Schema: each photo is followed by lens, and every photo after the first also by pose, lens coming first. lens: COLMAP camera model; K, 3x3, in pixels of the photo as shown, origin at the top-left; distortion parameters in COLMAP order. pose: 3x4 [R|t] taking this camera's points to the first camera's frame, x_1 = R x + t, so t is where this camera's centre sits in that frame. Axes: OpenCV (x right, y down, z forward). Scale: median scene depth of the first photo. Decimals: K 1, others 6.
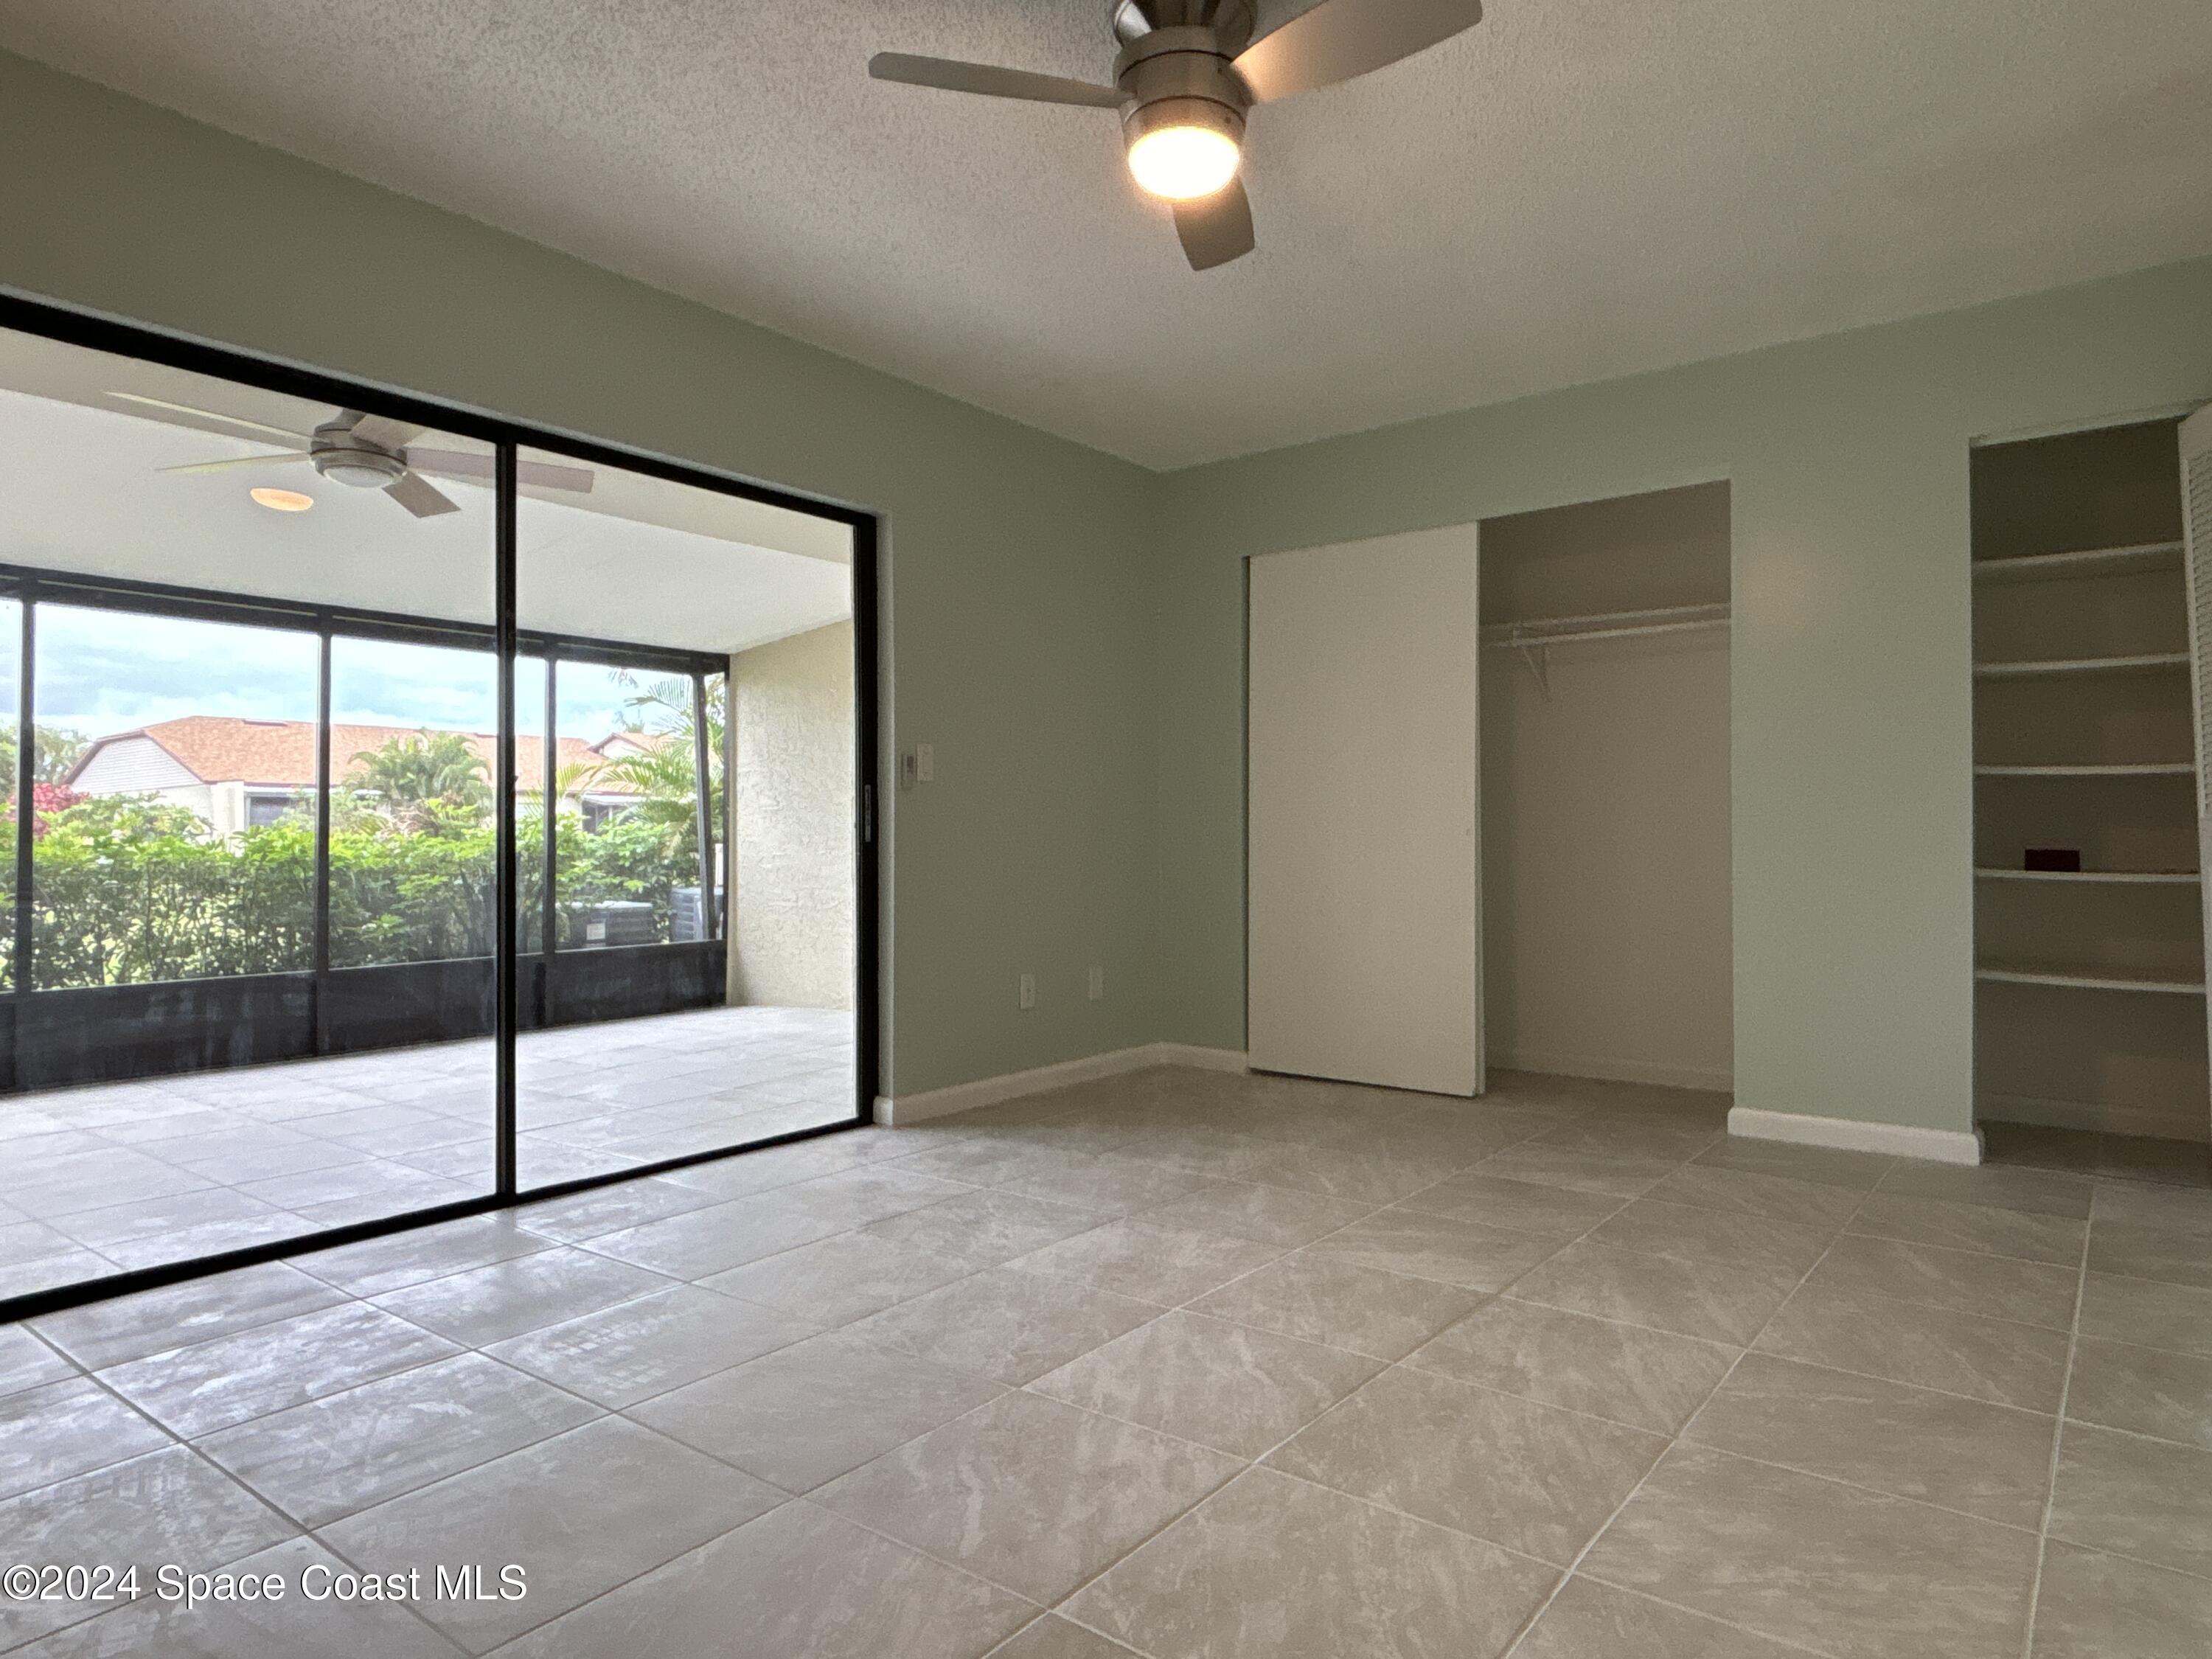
lens RADIAL K [[1336.2, 0, 1094.0], [0, 1336.2, 830.5], [0, 0, 1]] dist [0.055100, -0.079131]
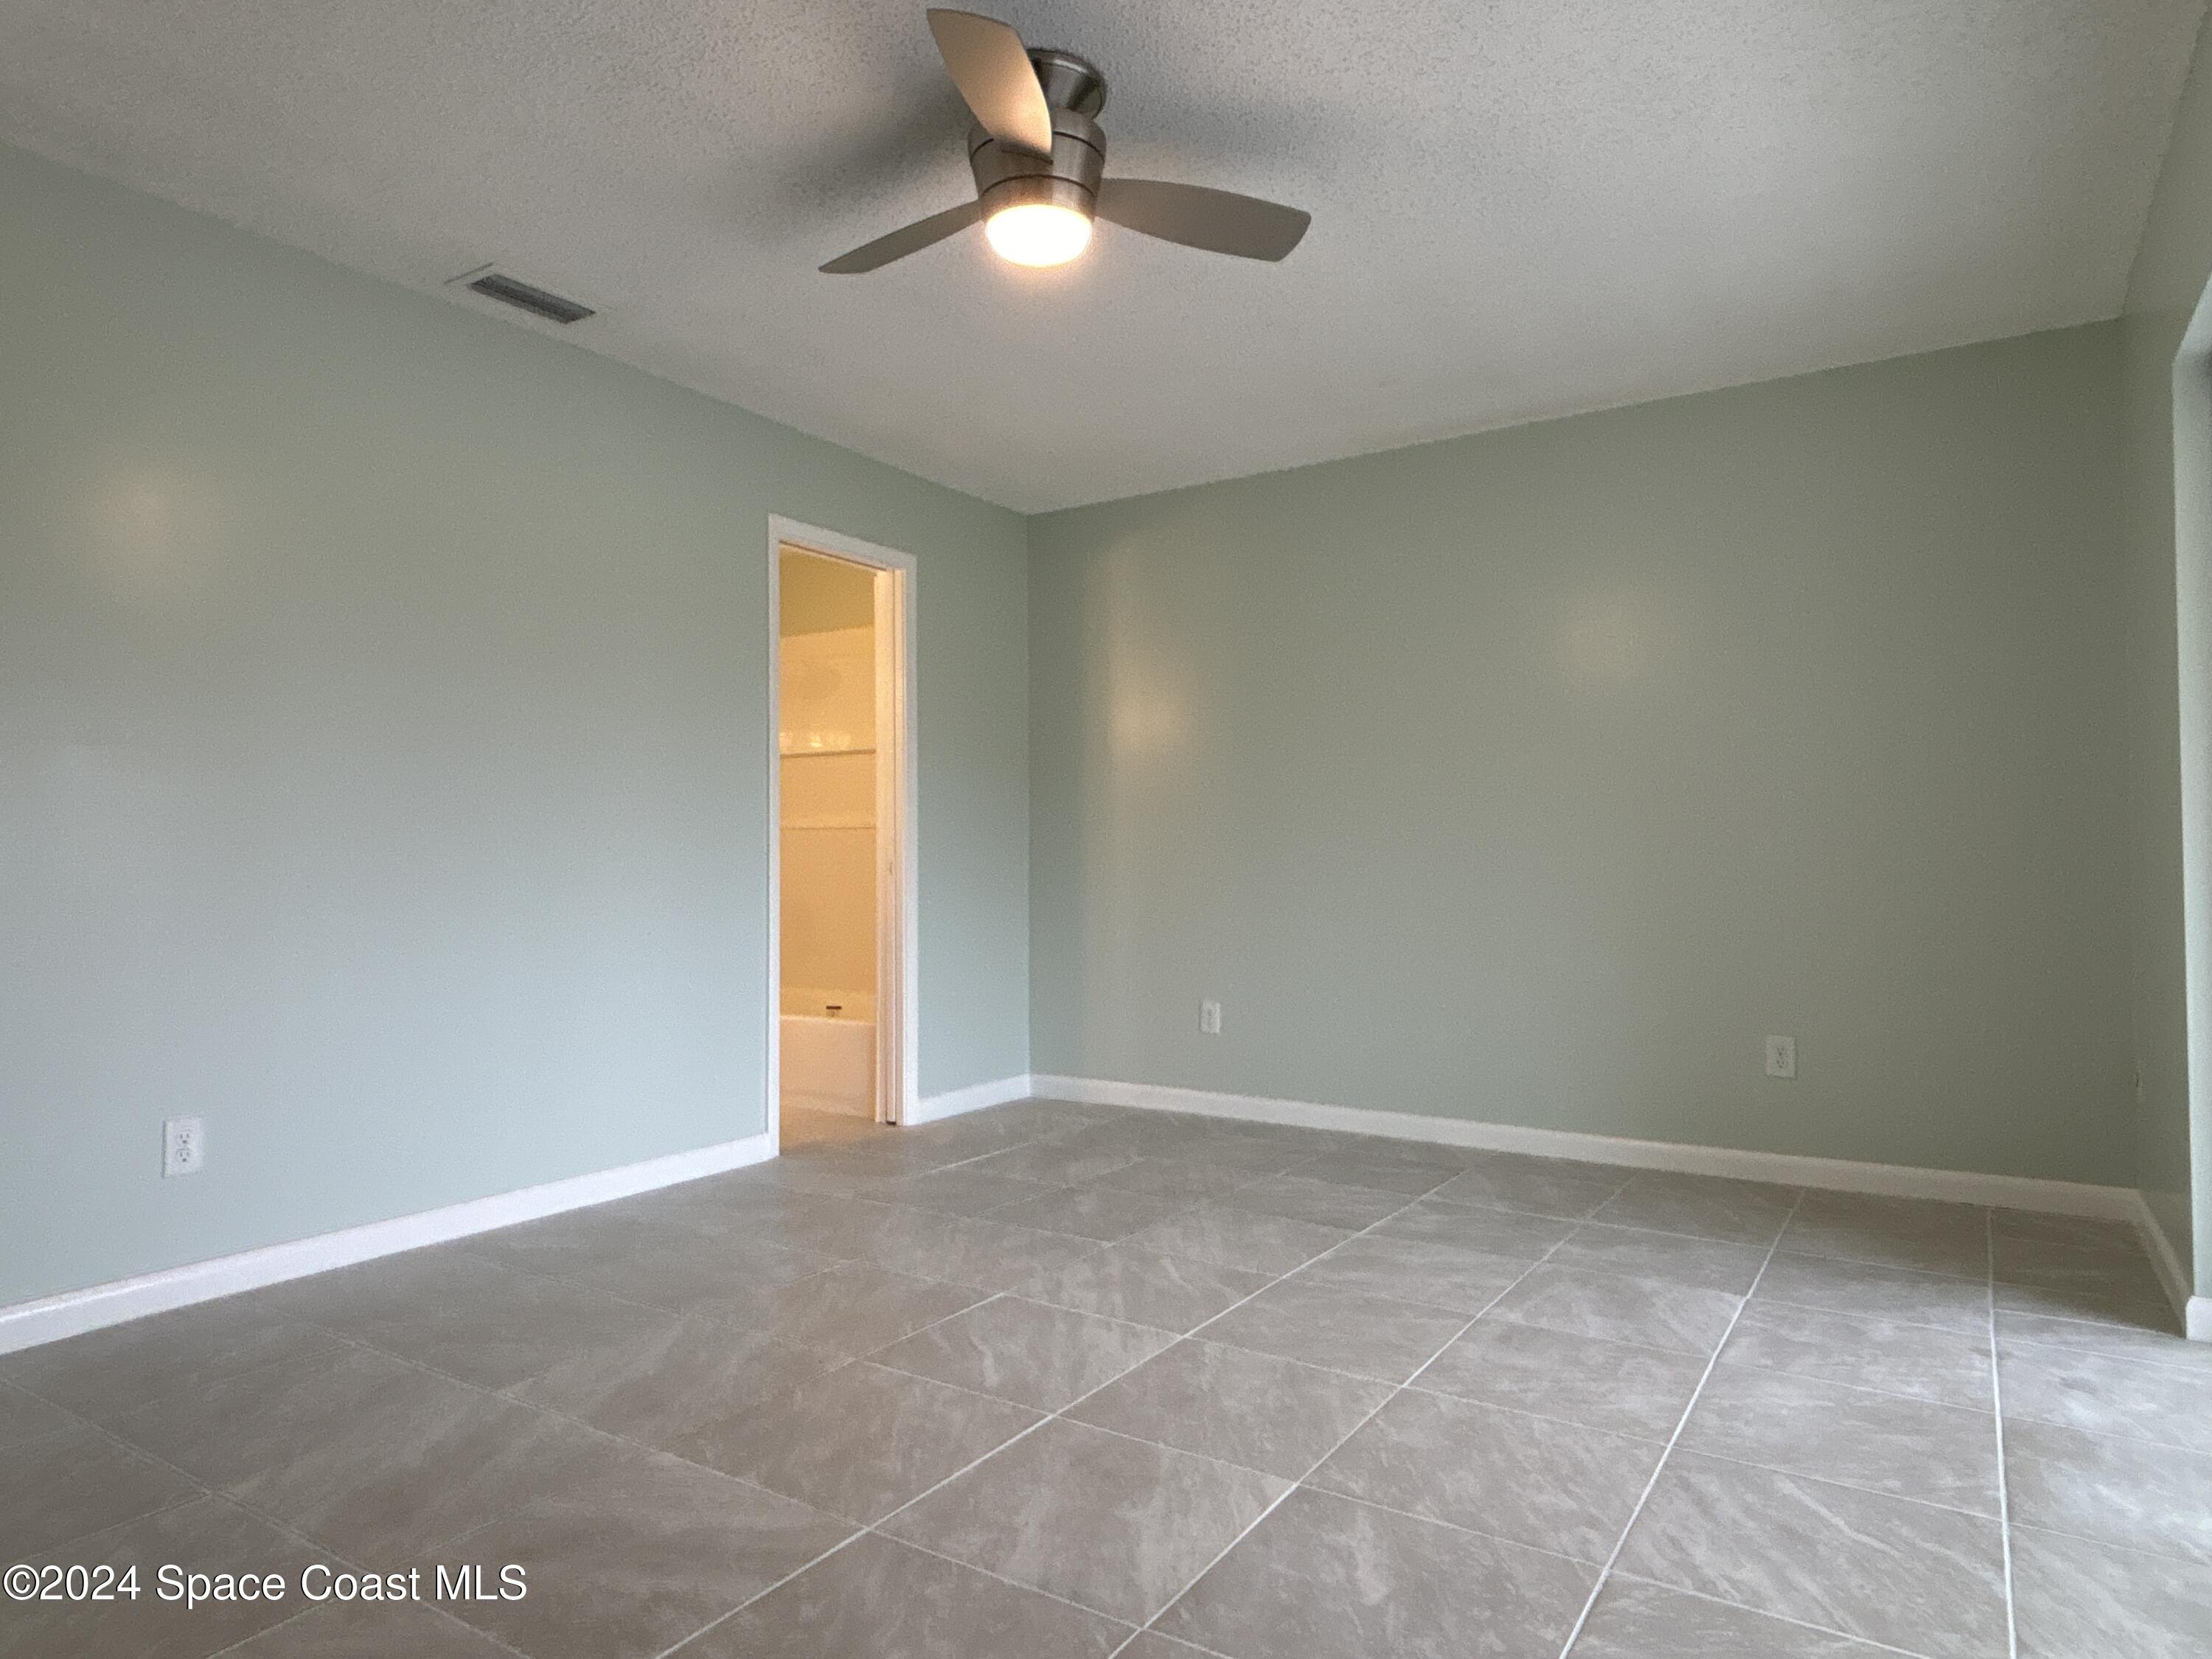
lens RADIAL K [[1332.5, 0, 1112.1], [0, 1332.5, 828.7], [0, 0, 1]] dist [-0.001655, -0.003743]
pose [[-0.994928, 0.003337, -0.100533, 0.090799], [0.006241, 0.999572, -0.028589, -0.005085], [0.100394, -0.029071, -0.994523, 1.575977]]
